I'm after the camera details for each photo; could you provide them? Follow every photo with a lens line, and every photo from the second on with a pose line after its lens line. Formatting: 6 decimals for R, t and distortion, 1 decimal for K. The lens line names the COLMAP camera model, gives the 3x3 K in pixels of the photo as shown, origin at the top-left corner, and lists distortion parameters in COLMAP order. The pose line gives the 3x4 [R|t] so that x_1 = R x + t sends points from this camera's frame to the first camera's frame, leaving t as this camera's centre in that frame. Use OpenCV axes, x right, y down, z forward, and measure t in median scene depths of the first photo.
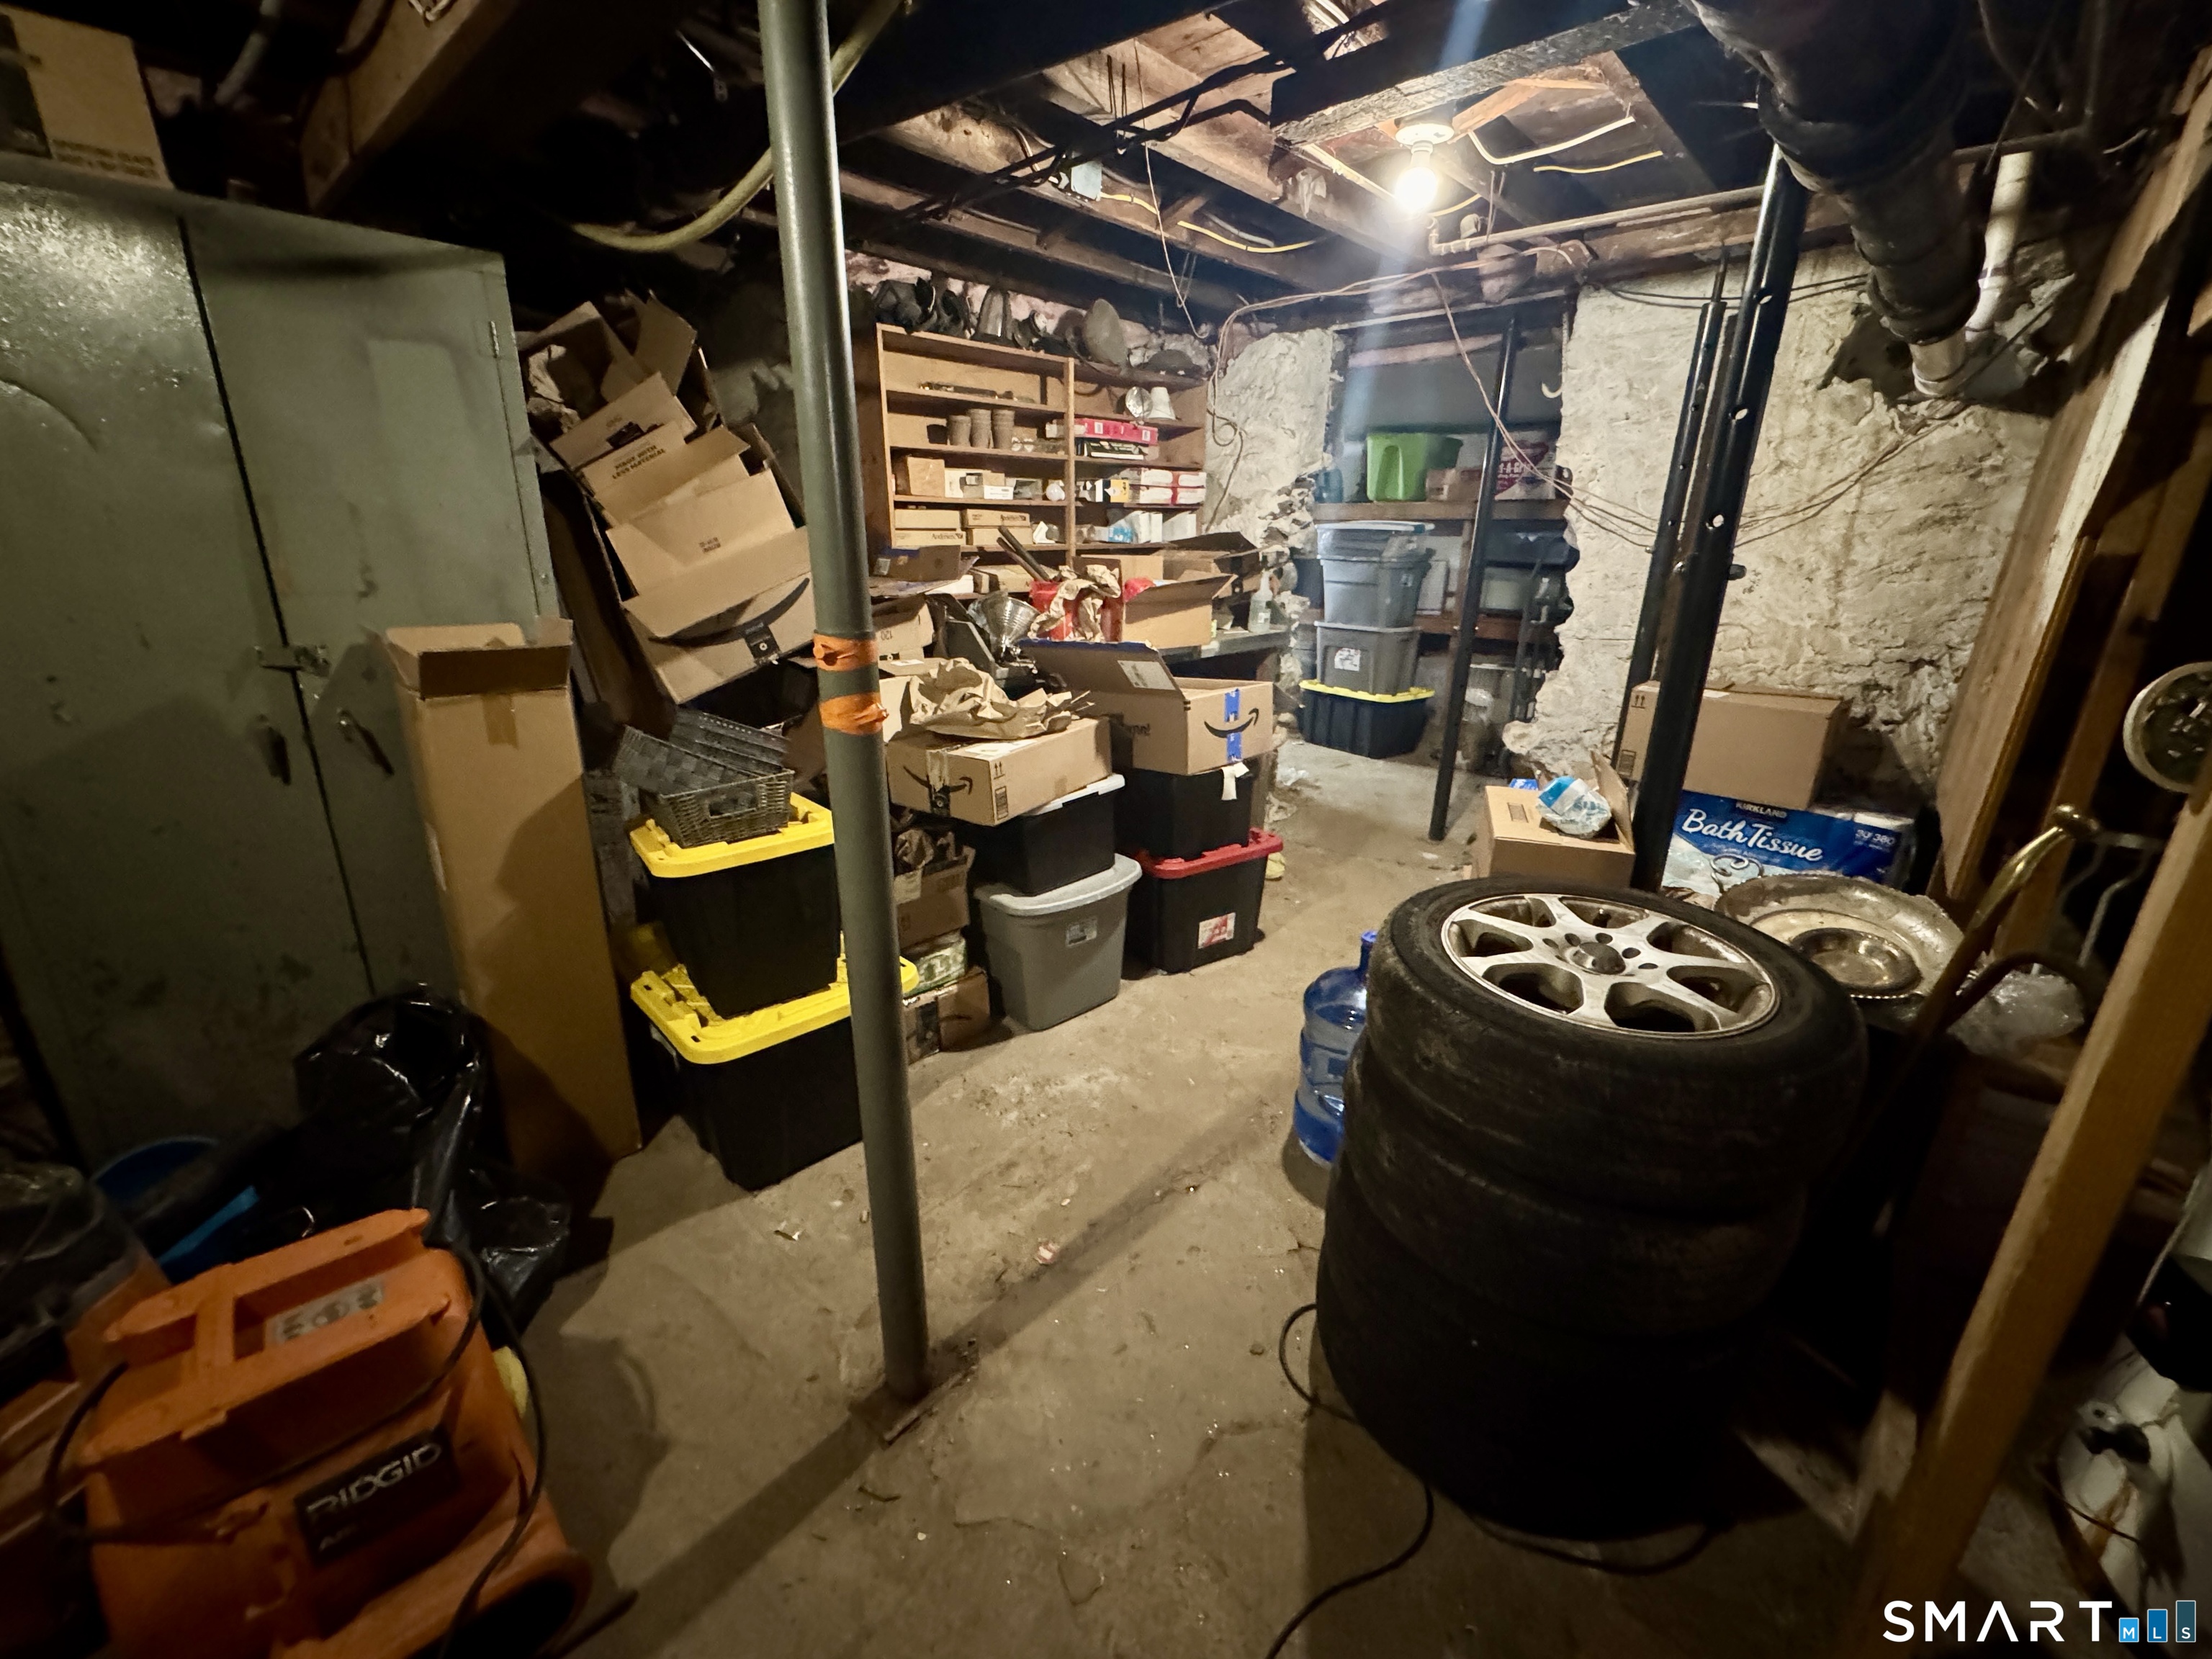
lens RADIAL K [[887.7, 0, 1107.8], [0, 887.7, 830.4], [0, 0, 1]] dist [0.000357, -0.000754]
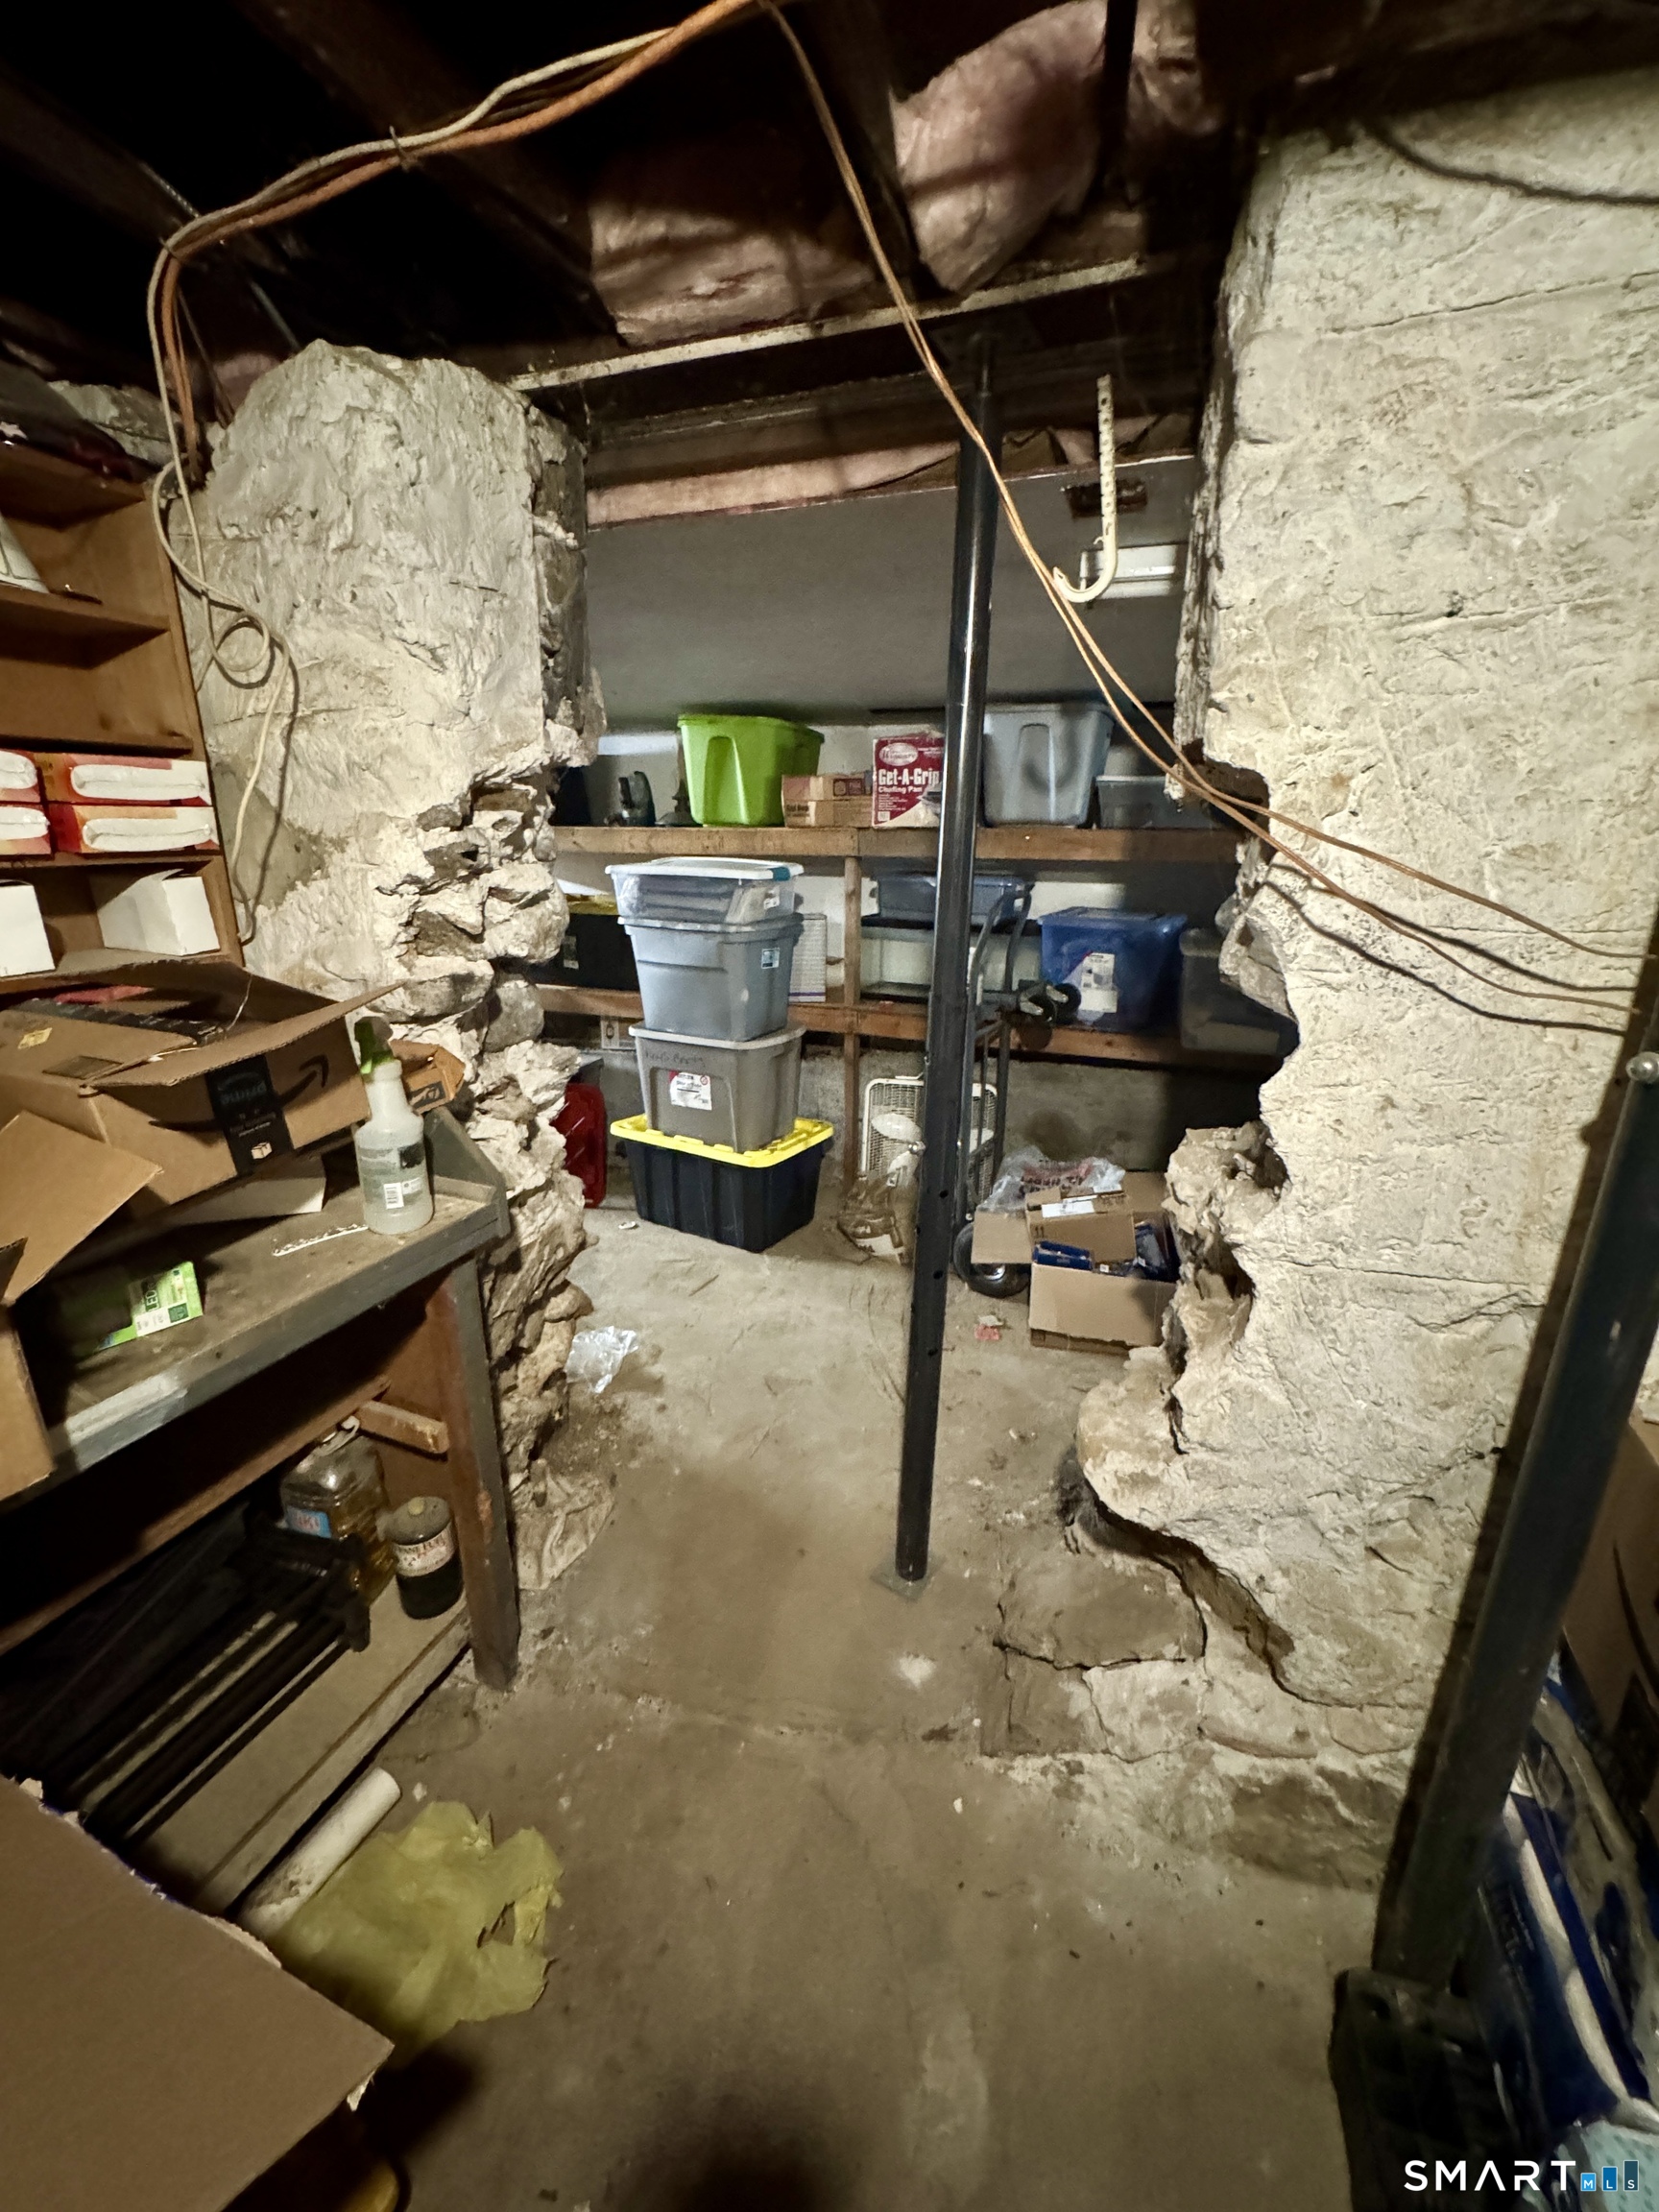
lens RADIAL K [[887.7, 0, 827.8], [0, 887.7, 1102.3], [0, 0, 1]] dist [0.000357, -0.000754]
pose [[0.923672, -0.107360, 0.367837, 0.194814], [0.120235, 0.992671, -0.012191, -0.238095], [-0.363832, 0.055487, 0.929810, 0.597968]]
